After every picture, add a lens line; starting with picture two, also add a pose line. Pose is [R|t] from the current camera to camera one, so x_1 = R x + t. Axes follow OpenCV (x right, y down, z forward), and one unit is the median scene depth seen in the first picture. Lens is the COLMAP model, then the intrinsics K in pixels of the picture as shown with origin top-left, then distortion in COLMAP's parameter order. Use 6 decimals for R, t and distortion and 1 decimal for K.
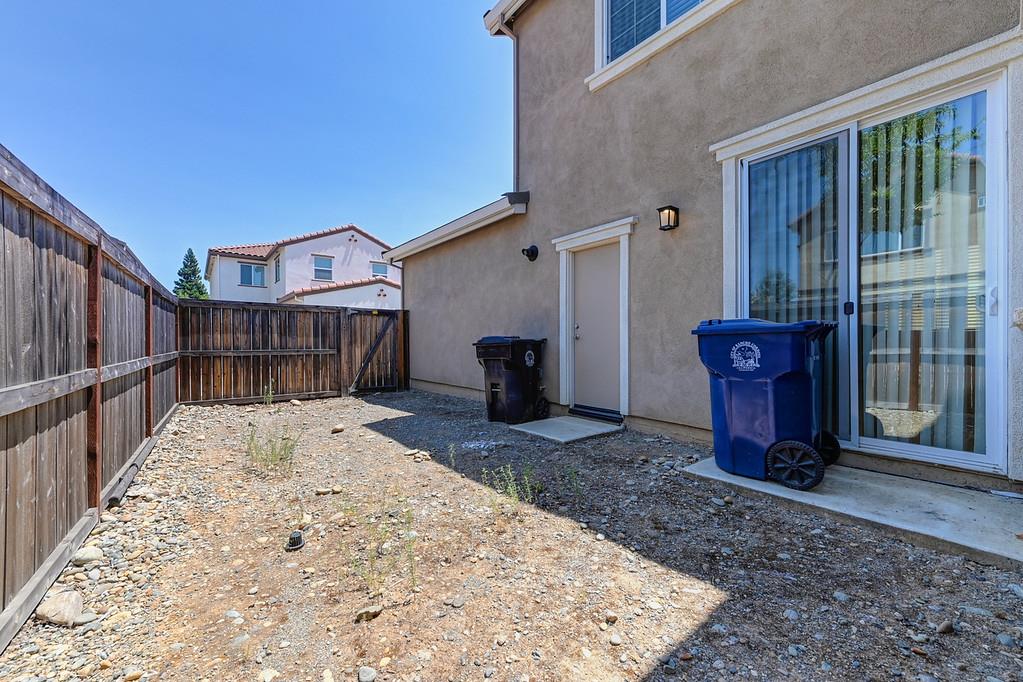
lens RADIAL K [[406.1, 0, 512.1], [0, 406.1, 332.7], [0, 0, 1]] dist [0.009169, -0.000190]
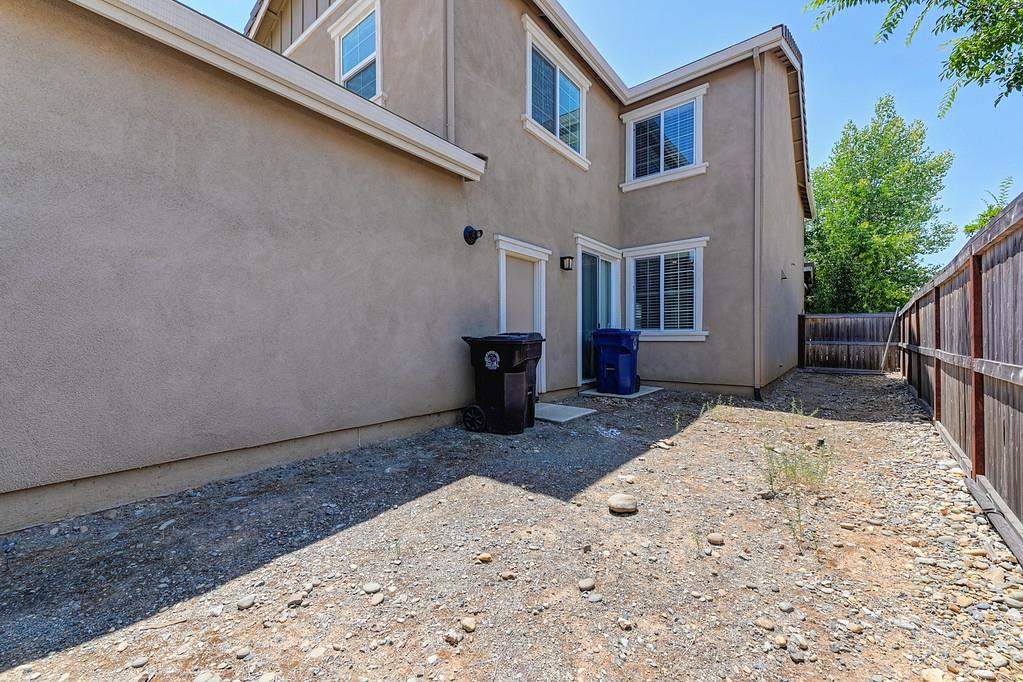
lens RADIAL K [[406.1, 0, 512.1], [0, 406.1, 332.7], [0, 0, 1]] dist [0.009169, -0.000190]
pose [[-0.237423, 0.018066, 0.971238, -0.968045], [-0.017747, 0.999580, -0.022931, 0.031919], [-0.971244, -0.022681, -0.237003, 1.354993]]
